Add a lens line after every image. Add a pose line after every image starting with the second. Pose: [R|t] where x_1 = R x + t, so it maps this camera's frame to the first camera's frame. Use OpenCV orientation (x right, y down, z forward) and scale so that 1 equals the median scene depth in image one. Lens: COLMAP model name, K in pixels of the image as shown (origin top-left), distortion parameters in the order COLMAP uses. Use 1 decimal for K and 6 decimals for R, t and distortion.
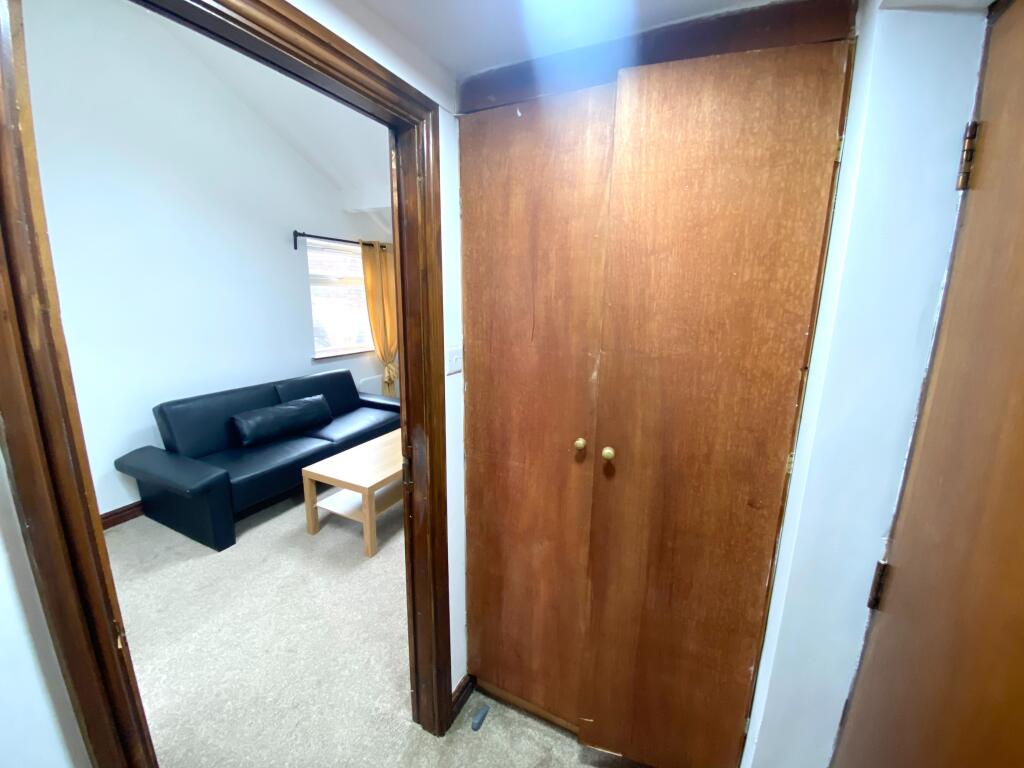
lens RADIAL K [[424.6, 0, 512.0], [0, 424.6, 384.0], [0, 0, 1]] dist [0.000702, 0.000122]
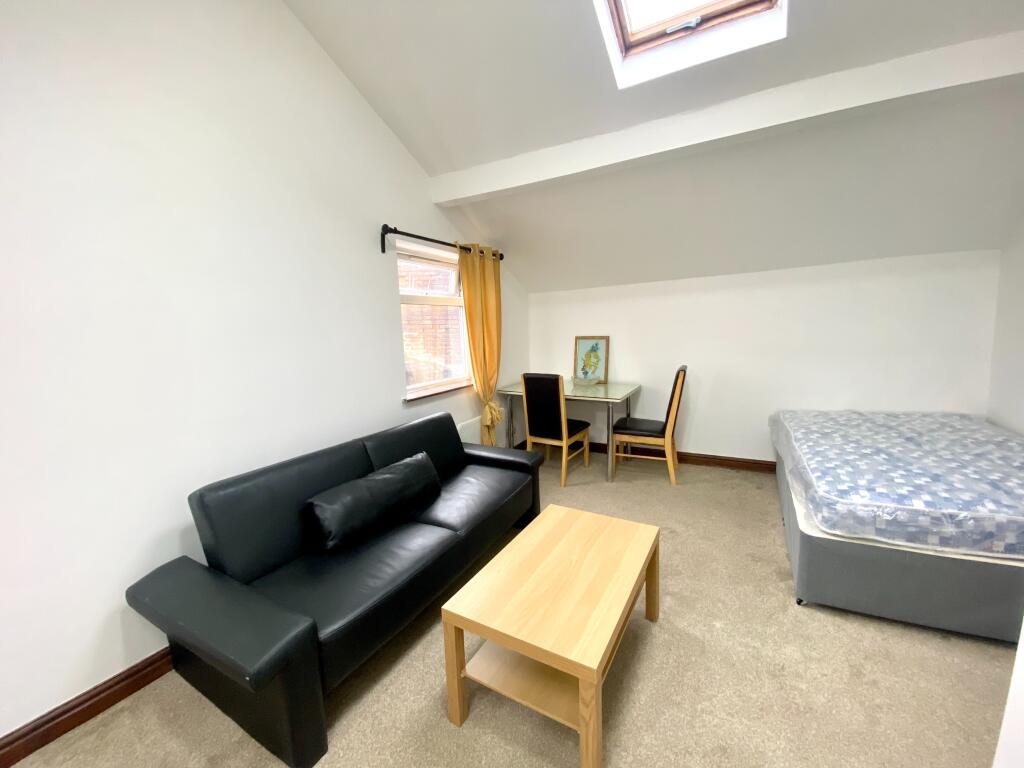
lens RADIAL K [[407.9, 0, 512.0], [0, 407.9, 384.0], [0, 0, 1]] dist [-0.002042, -0.000360]
pose [[0.997562, -0.044359, -0.053870, -0.274038], [0.040659, 0.996860, -0.067946, -0.037184], [0.056715, 0.065591, 0.996234, 0.346618]]
